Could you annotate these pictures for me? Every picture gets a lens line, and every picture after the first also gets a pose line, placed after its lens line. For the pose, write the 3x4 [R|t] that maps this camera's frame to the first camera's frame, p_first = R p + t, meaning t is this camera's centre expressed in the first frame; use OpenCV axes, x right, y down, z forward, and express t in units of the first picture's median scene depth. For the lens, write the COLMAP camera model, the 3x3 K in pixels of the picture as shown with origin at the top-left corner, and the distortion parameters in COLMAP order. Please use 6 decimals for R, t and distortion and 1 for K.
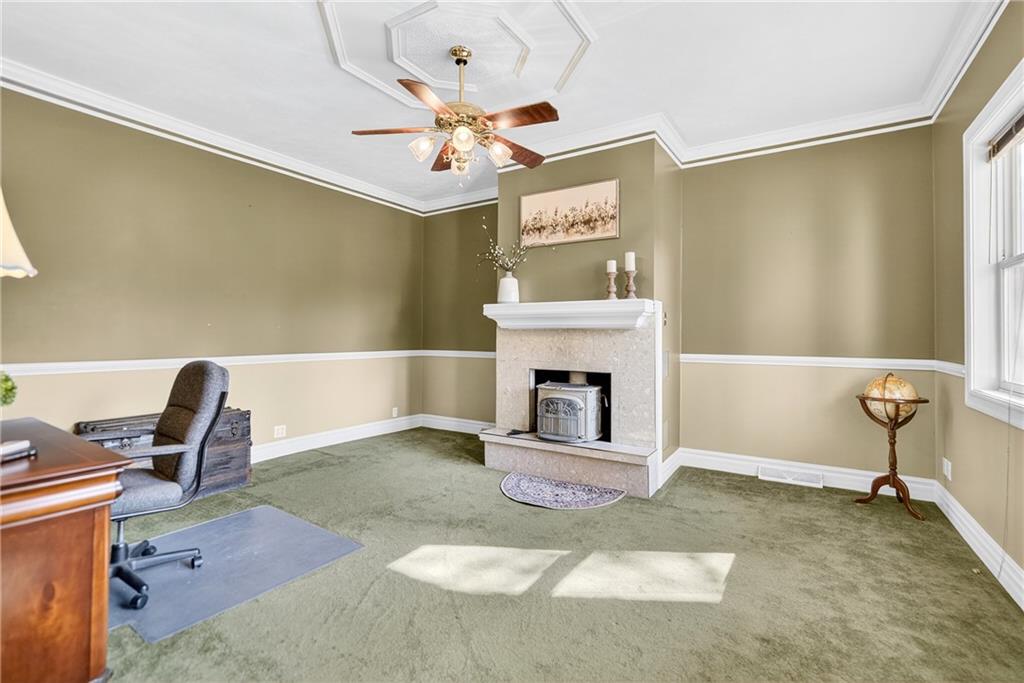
lens RADIAL K [[449.0, 0, 515.1], [0, 449.0, 332.8], [0, 0, 1]] dist [0.002760, 0.000583]
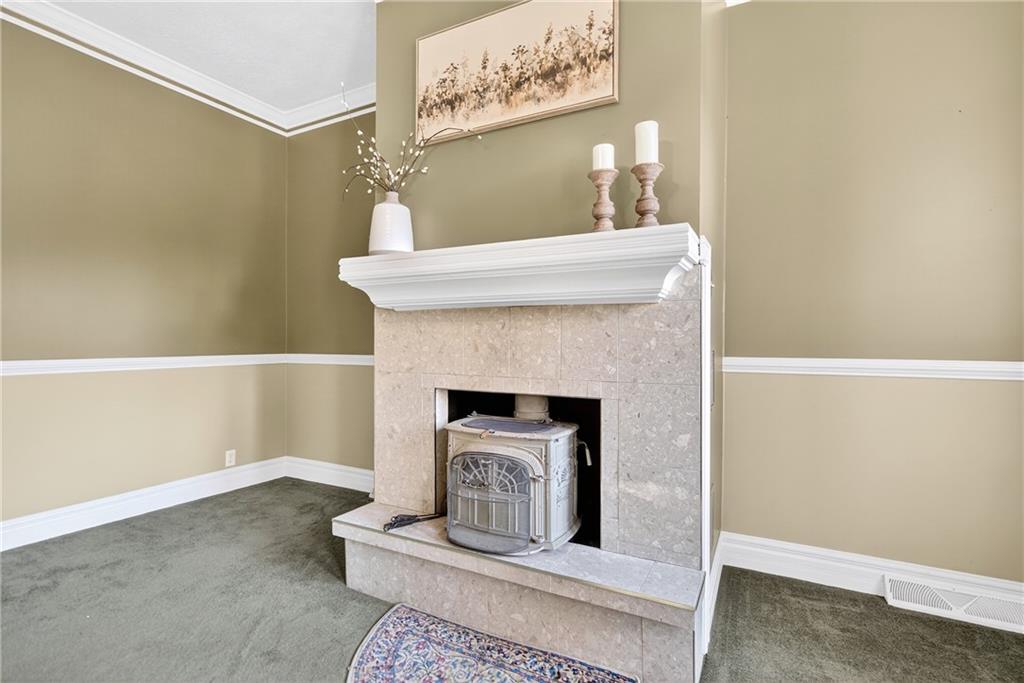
lens RADIAL K [[463.7, 0, 512.0], [0, 463.7, 341.5], [0, 0, 1]] dist [-0.001555, -0.000511]
pose [[0.997134, -0.002714, 0.075610, 0.081859], [0.002004, 0.999953, 0.009462, 0.024013], [-0.075632, -0.009283, 0.997093, 0.501817]]
